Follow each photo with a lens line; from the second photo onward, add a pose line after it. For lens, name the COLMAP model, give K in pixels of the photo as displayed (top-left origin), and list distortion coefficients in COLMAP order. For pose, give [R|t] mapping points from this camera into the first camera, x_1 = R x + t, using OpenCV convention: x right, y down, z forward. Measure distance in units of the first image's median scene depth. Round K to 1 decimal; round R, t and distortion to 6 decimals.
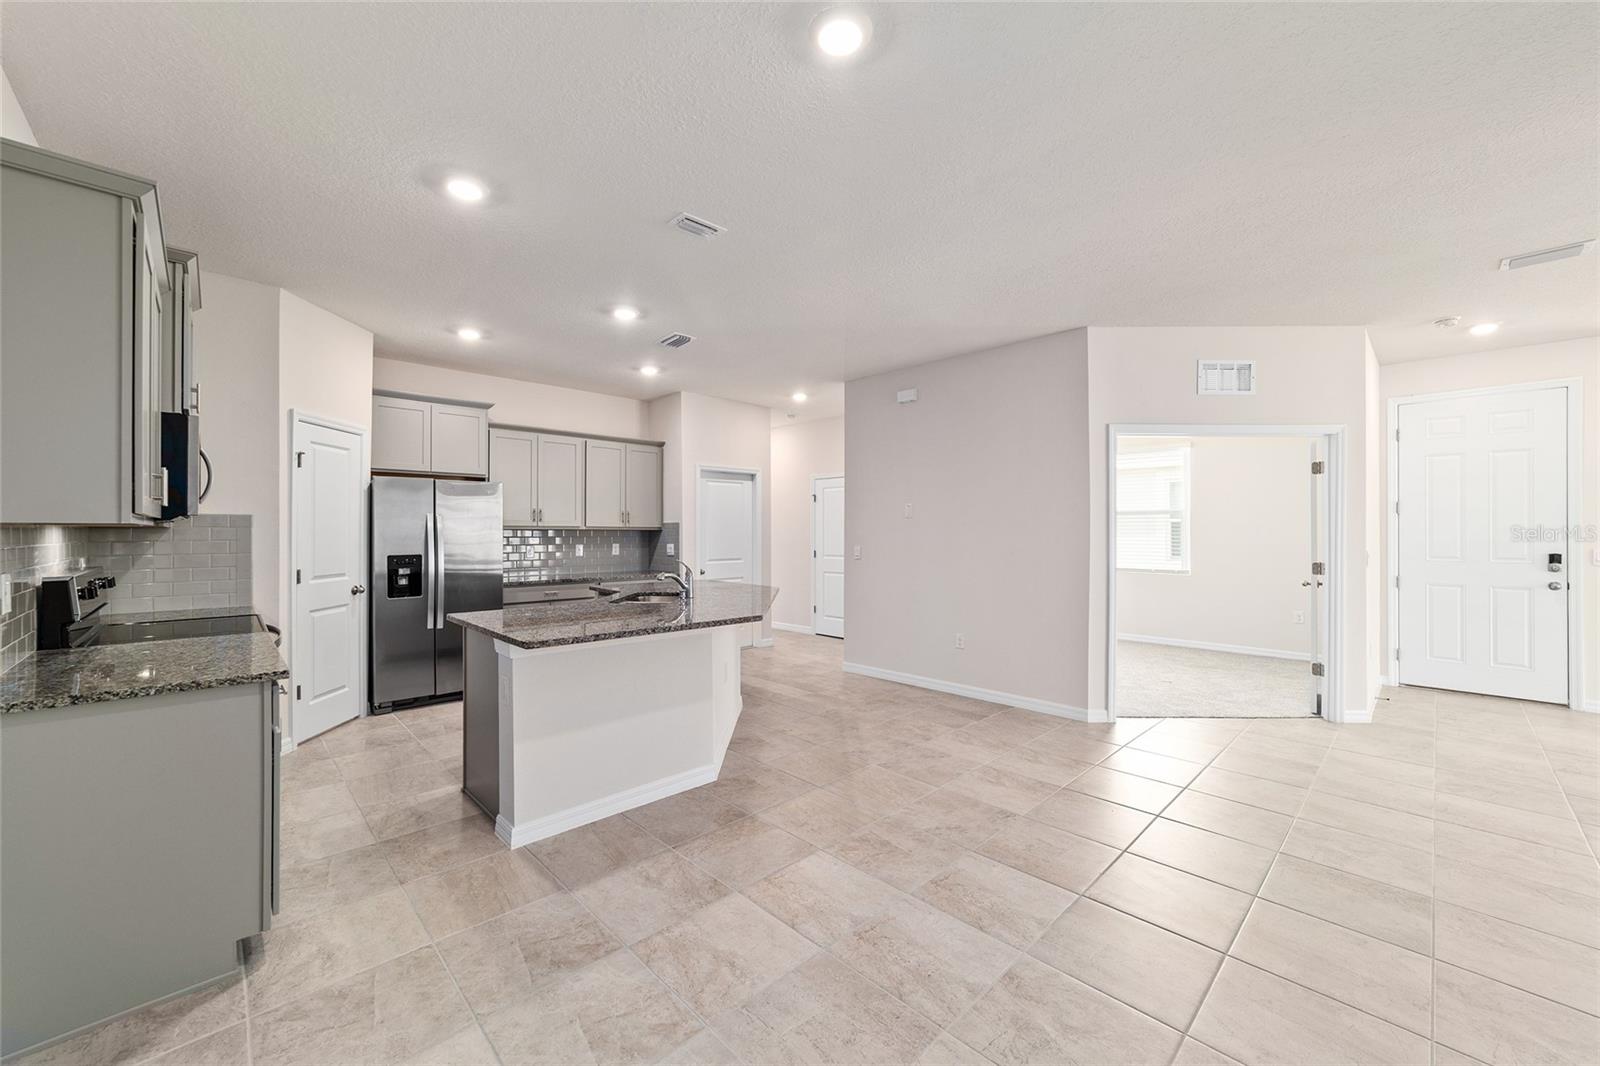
lens RADIAL K [[614.4, 0, 794.2], [0, 614.4, 533.4], [0, 0, 1]] dist [-0.015741, 0.007266]
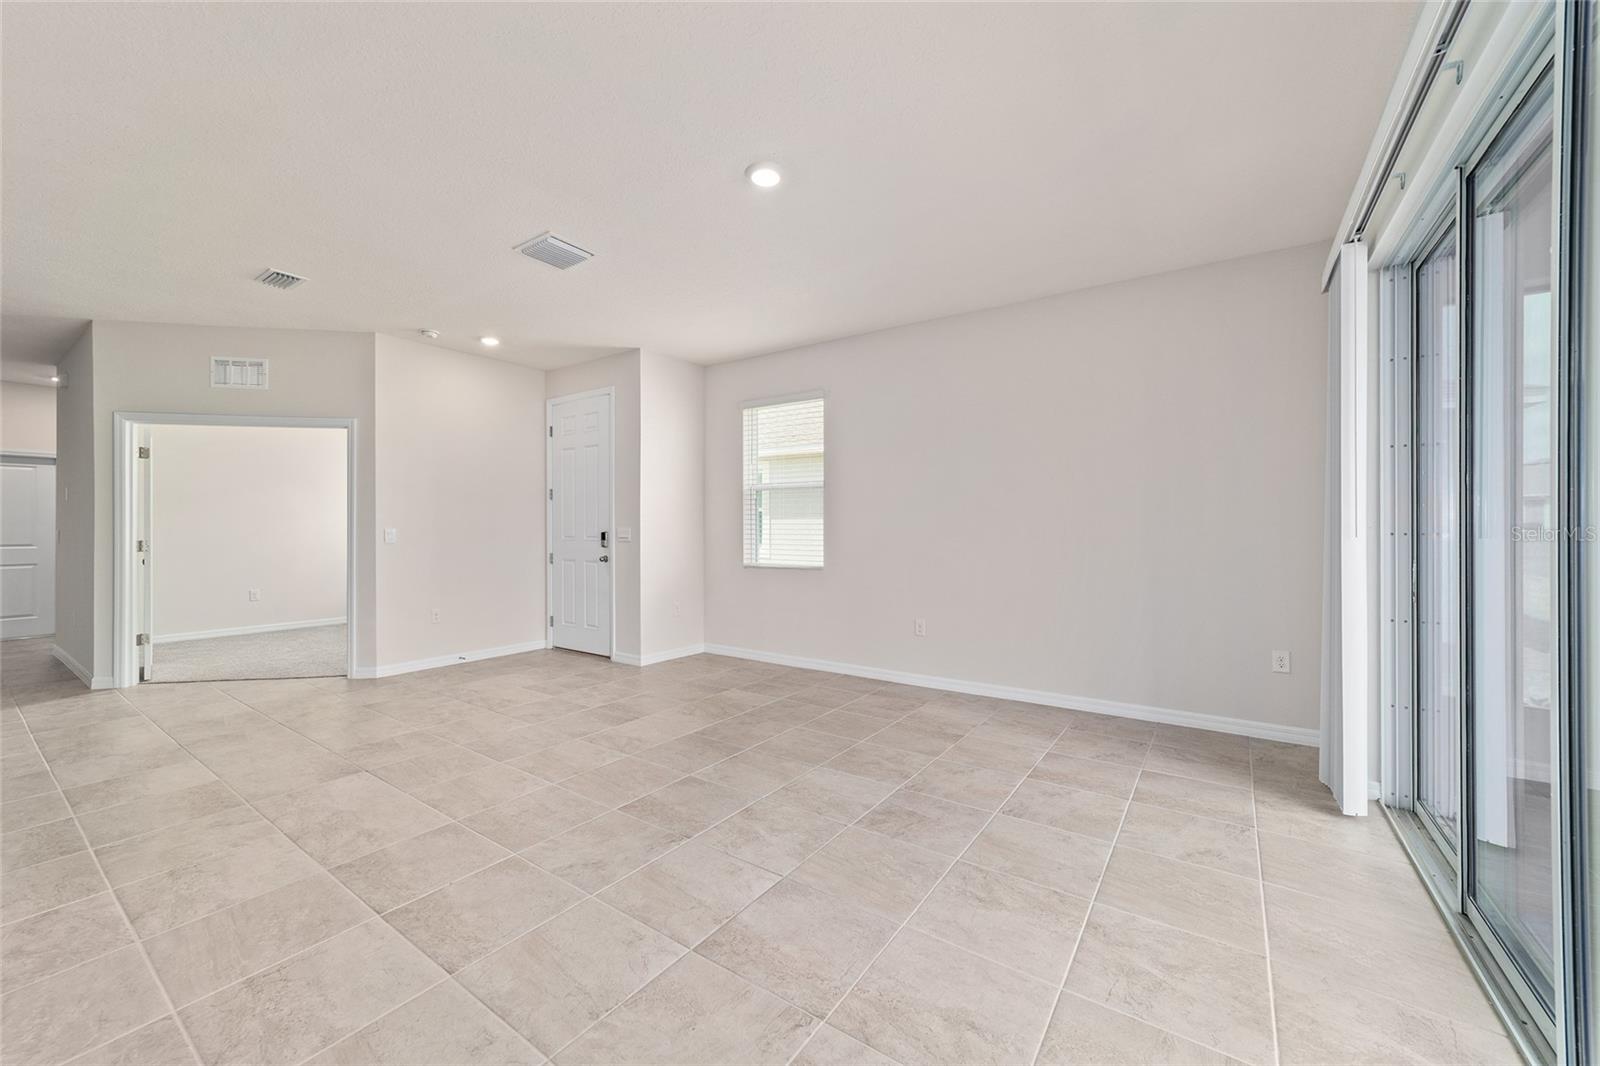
lens RADIAL K [[614.4, 0, 795.4], [0, 614.4, 538.2], [0, 0, 1]] dist [-0.015741, 0.007266]
pose [[0.981105, -0.002898, 0.193452, 1.487978], [0.000119, 0.999897, 0.014375, 0.029486], [-0.193474, -0.014080, 0.981004, -0.287893]]
